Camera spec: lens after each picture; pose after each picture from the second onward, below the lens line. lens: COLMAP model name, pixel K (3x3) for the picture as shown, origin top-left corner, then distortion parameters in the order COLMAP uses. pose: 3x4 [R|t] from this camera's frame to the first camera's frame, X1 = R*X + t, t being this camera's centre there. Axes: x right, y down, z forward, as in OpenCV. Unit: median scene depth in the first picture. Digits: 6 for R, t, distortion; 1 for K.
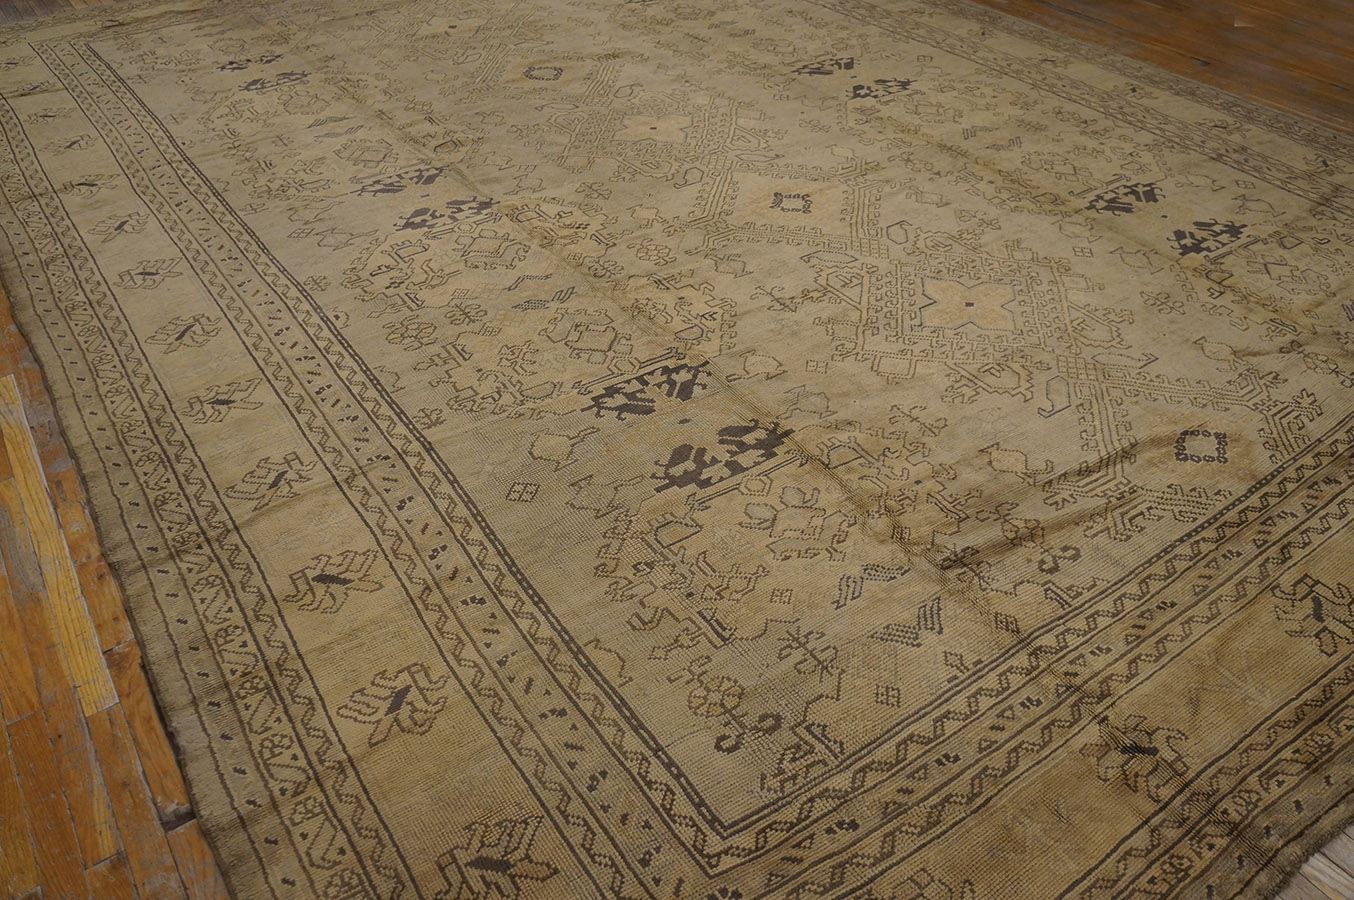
lens RADIAL K [[1053.3, 0, 696.9], [0, 1053.3, 416.1], [0, 0, 1]] dist [-0.166889, 0.124224]
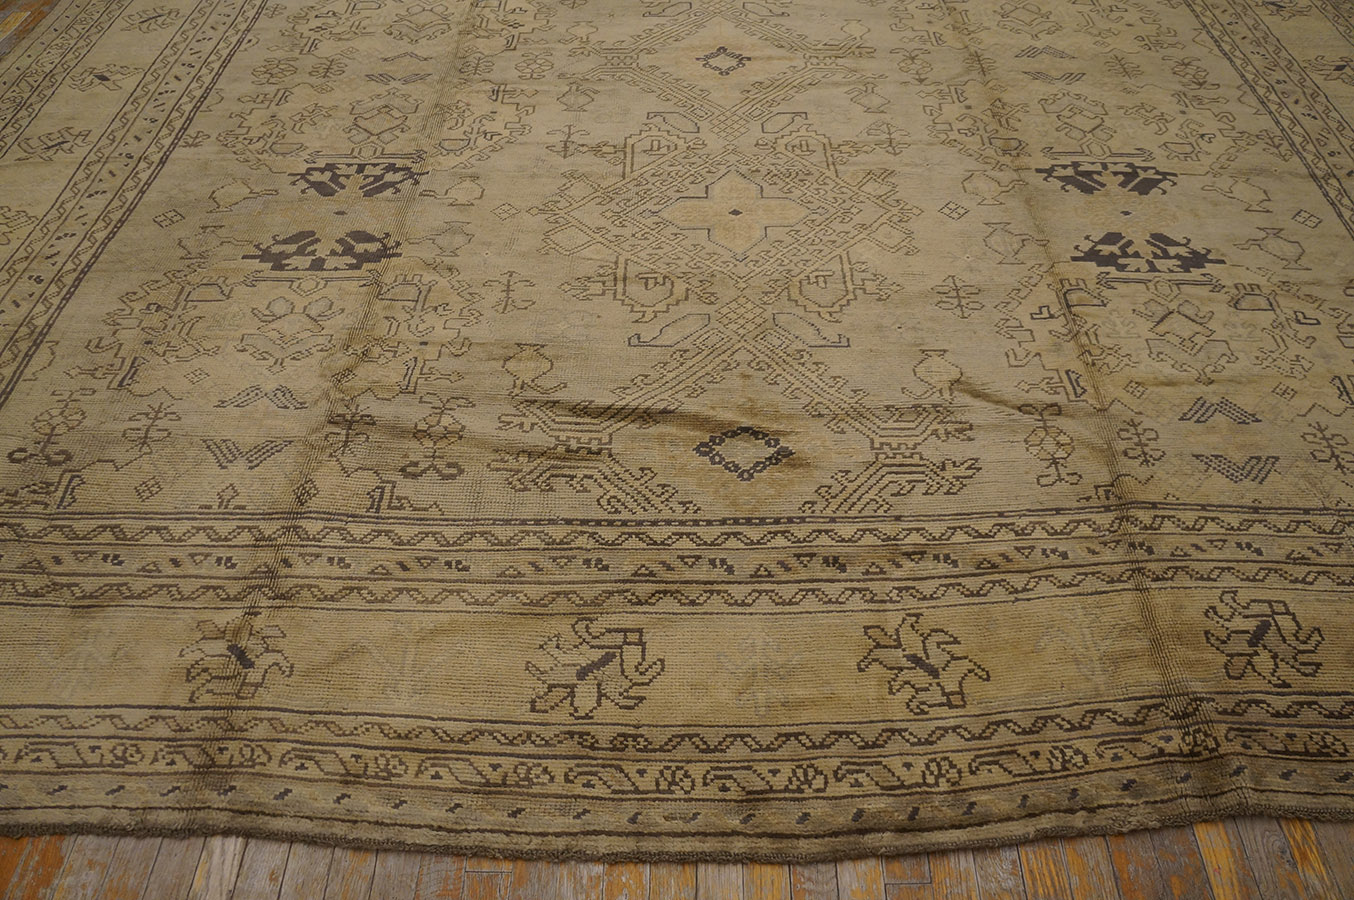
lens RADIAL K [[1082.2, 0, 695.6], [0, 1082.2, 440.3], [0, 0, 1]] dist [-0.177049, 0.134632]
pose [[0.824165, 0.412195, -0.388391, 0.587904], [-0.352625, 0.910109, 0.217619, -0.107185], [0.443180, -0.042398, 0.895430, 0.194521]]
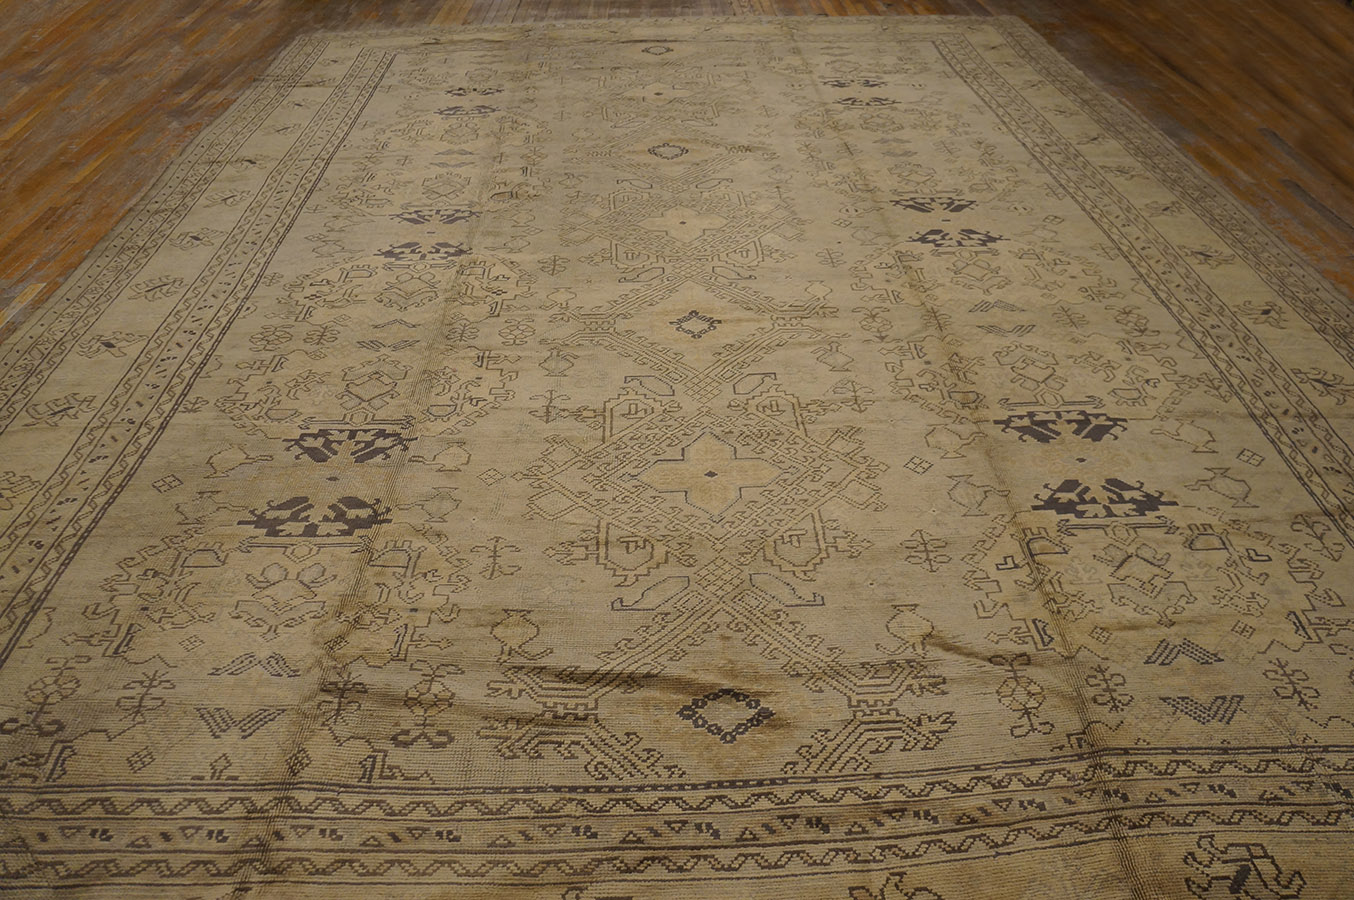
lens RADIAL K [[1082.2, 0, 695.6], [0, 1082.2, 440.3], [0, 0, 1]] dist [-0.177049, 0.134632]
pose [[0.841754, 0.305212, -0.445304, 0.590168], [-0.331537, 0.943234, 0.019793, -0.135104], [0.426067, 0.130974, 0.895160, 0.165957]]
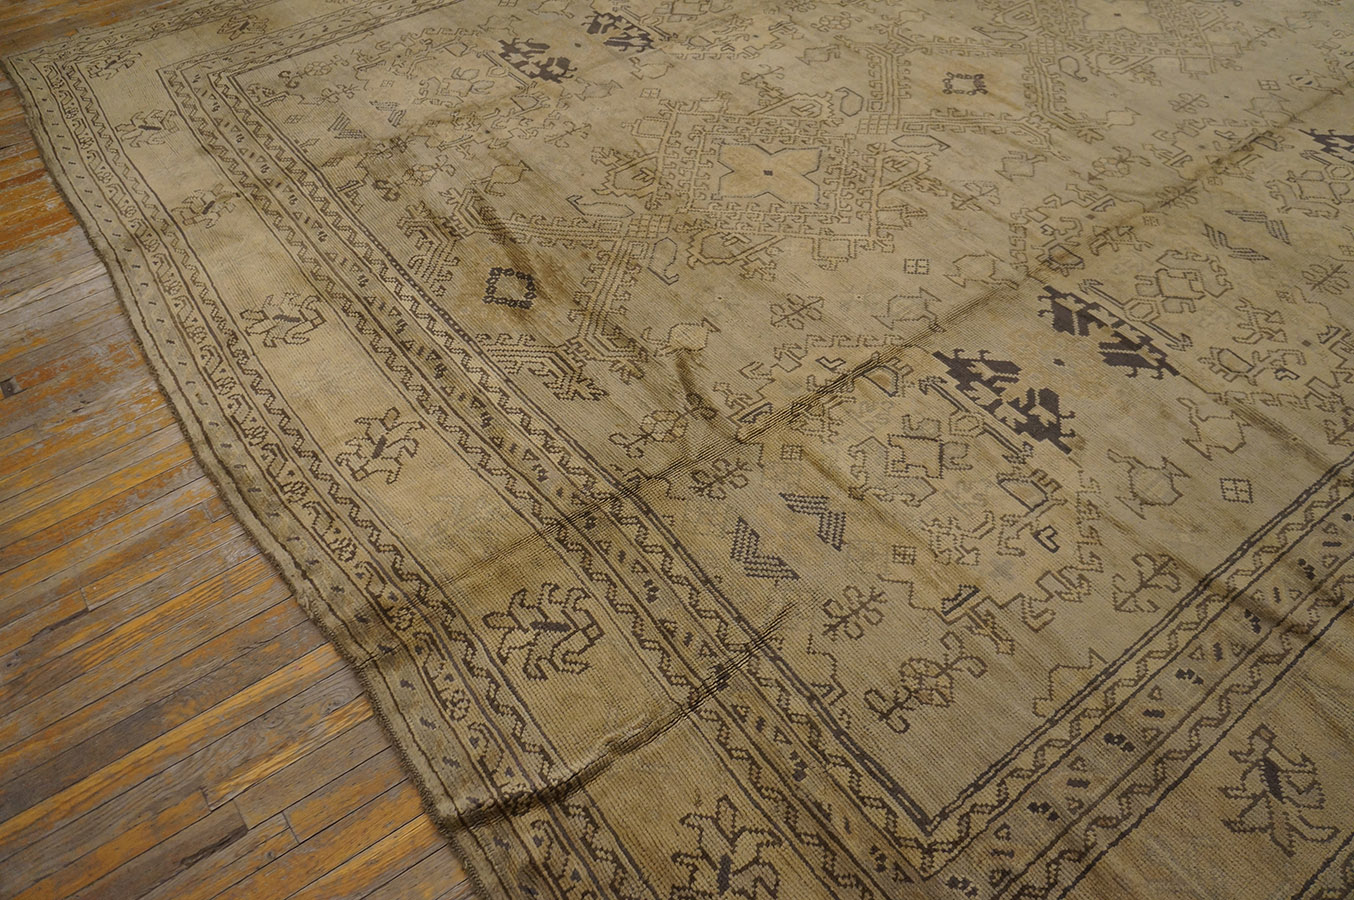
lens RADIAL K [[1053.3, 0, 696.9], [0, 1053.3, 416.1], [0, 0, 1]] dist [-0.166889, 0.124224]
pose [[0.063380, 0.722151, -0.688826, 0.959730], [-0.608314, 0.575125, 0.546978, -0.411840], [0.791162, 0.384355, 0.475746, 0.542911]]
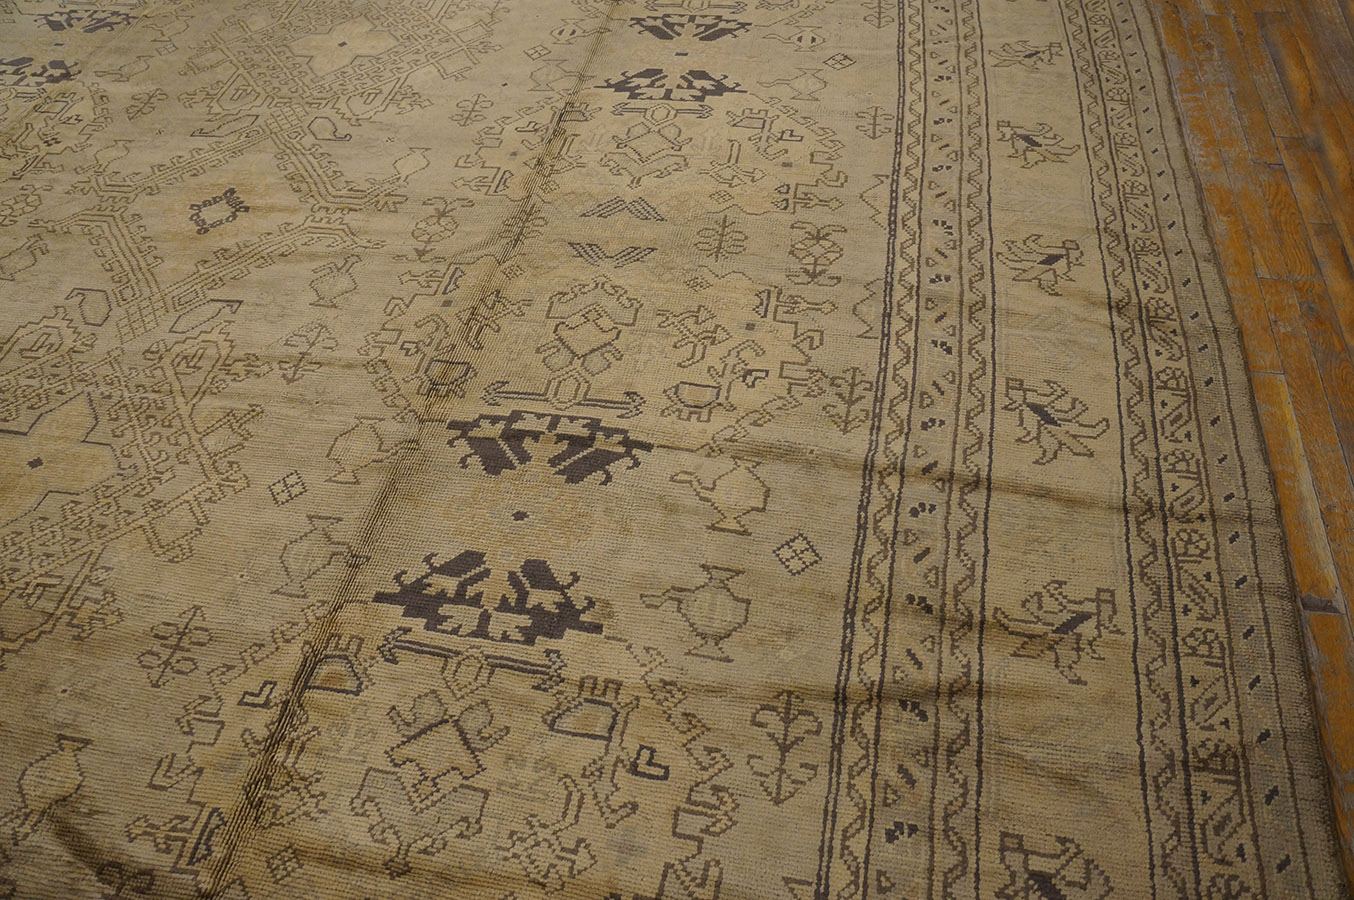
lens RADIAL K [[1083.4, 0, 651.7], [0, 1083.4, 451.9], [0, 0, 1]] dist [-0.195532, 0.174846]
pose [[0.707325, 0.504062, -0.495594, 0.778984], [-0.394741, 0.863248, 0.314615, -0.429303], [0.586406, -0.026904, 0.809570, 0.643046]]
